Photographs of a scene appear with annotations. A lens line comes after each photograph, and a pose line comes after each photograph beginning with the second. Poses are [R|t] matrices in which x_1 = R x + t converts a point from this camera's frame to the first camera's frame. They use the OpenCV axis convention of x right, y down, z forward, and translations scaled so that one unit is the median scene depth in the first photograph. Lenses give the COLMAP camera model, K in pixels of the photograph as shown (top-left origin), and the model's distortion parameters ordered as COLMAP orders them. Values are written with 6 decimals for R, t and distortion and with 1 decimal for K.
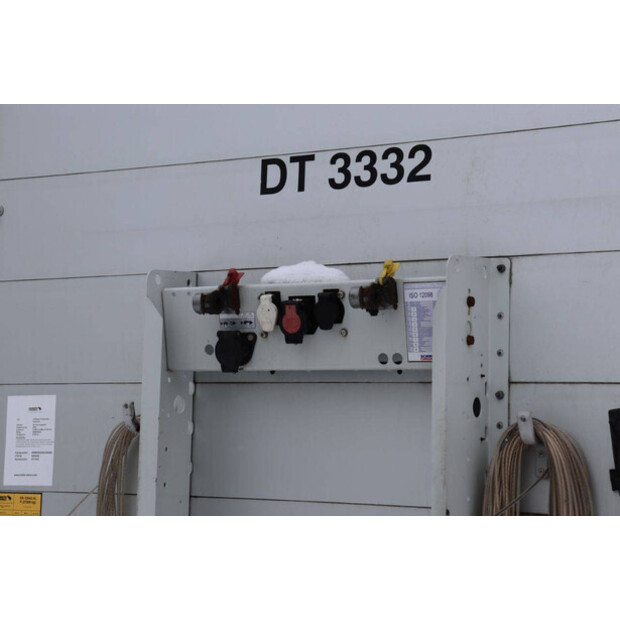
lens RADIAL K [[1452.7, 0, 313.2], [0, 1452.7, 307.8], [0, 0, 1]] dist [0.356242, 0.000000]
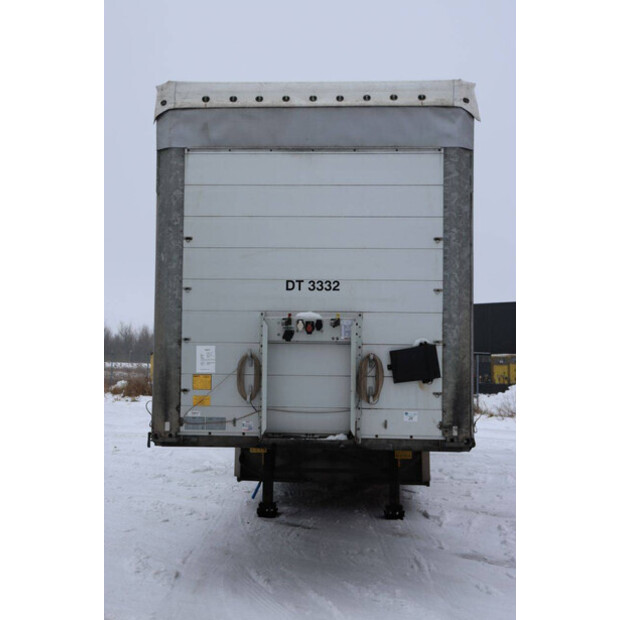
lens RADIAL K [[918.4, 0, 314.1], [0, 918.4, 313.0], [0, 0, 1]] dist [0.095787, 0.000000]
pose [[0.889260, -0.001896, 0.457399, -1.059230], [-0.031806, 0.997314, 0.065972, -0.182294], [-0.456295, -0.073214, 0.886811, -1.085383]]
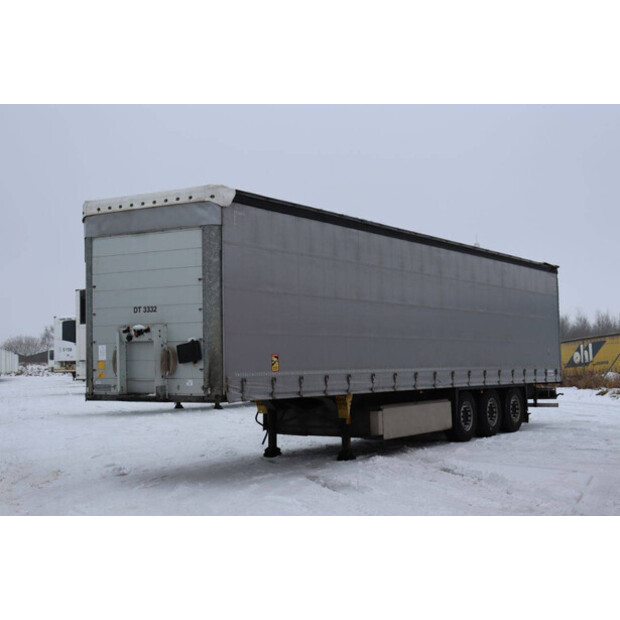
lens RADIAL K [[936.1, 0, 312.7], [0, 936.1, 310.2], [0, 0, 1]] dist [0.131841, 0.000000]
pose [[0.997968, -0.051754, -0.037171, 0.942627], [0.054182, 0.996241, 0.067592, -0.341807], [0.033533, -0.069469, 0.997020, -3.228498]]
